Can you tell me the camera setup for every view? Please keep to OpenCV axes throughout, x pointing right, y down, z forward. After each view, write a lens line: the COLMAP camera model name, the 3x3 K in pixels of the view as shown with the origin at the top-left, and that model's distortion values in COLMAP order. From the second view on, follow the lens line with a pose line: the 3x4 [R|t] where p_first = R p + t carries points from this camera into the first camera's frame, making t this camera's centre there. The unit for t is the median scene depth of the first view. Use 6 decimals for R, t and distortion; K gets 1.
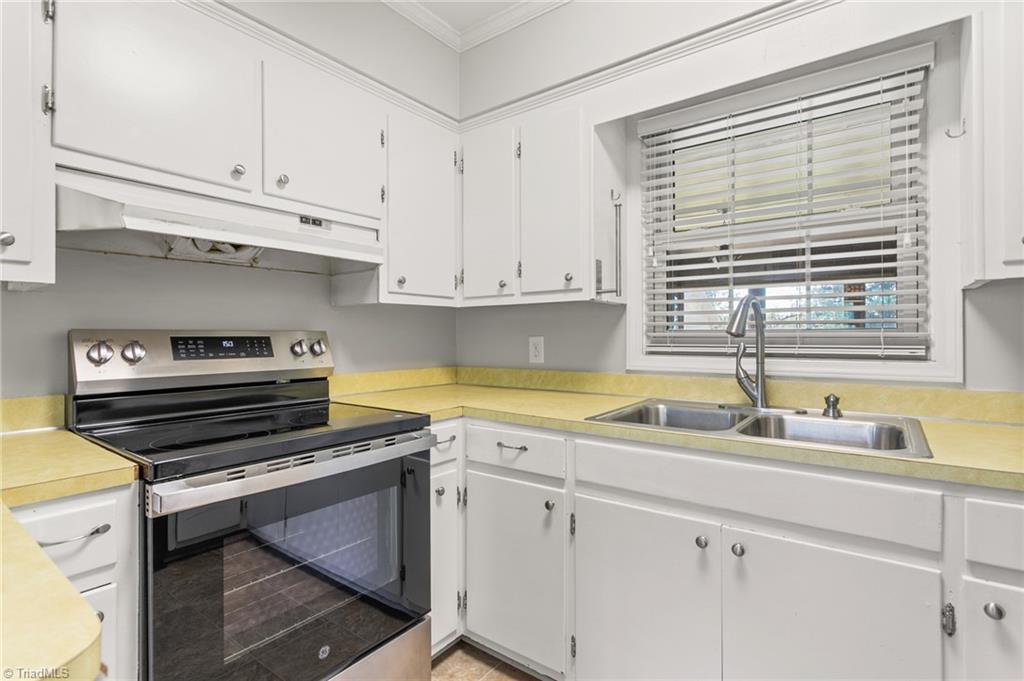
lens RADIAL K [[490.0, 0, 515.3], [0, 490.0, 333.1], [0, 0, 1]] dist [-0.001104, 0.000266]
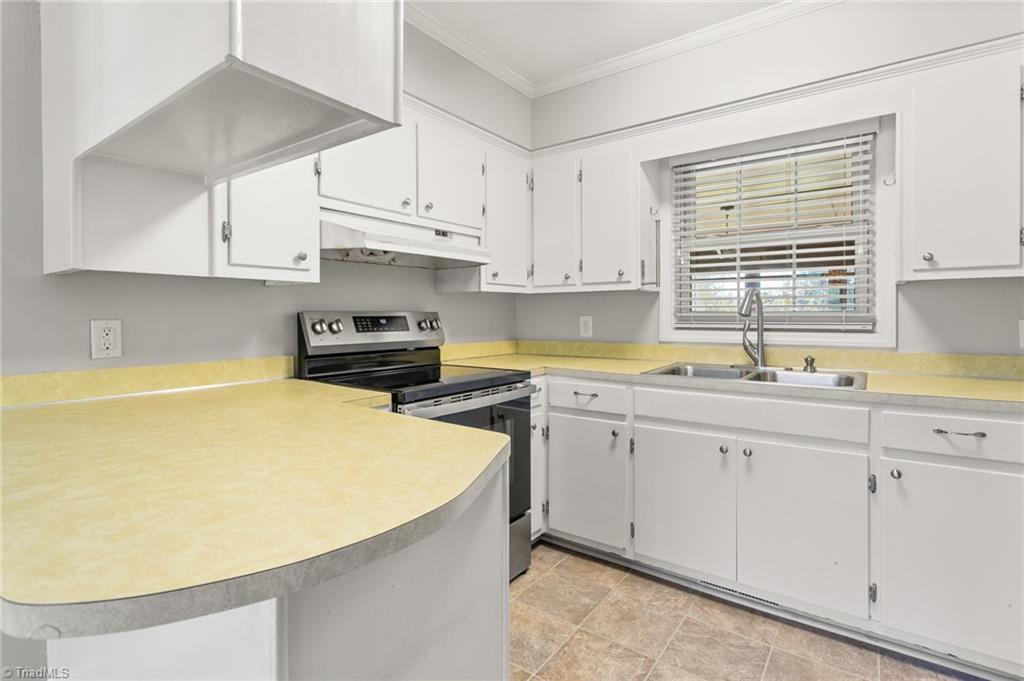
lens RADIAL K [[490.0, 0, 518.6], [0, 490.0, 315.3], [0, 0, 1]] dist [-0.001104, 0.000266]
pose [[0.999866, 0.000422, 0.016381, -0.230651], [-0.000535, 0.999976, 0.006868, -0.005315], [-0.016377, -0.006876, 0.999842, -0.419907]]
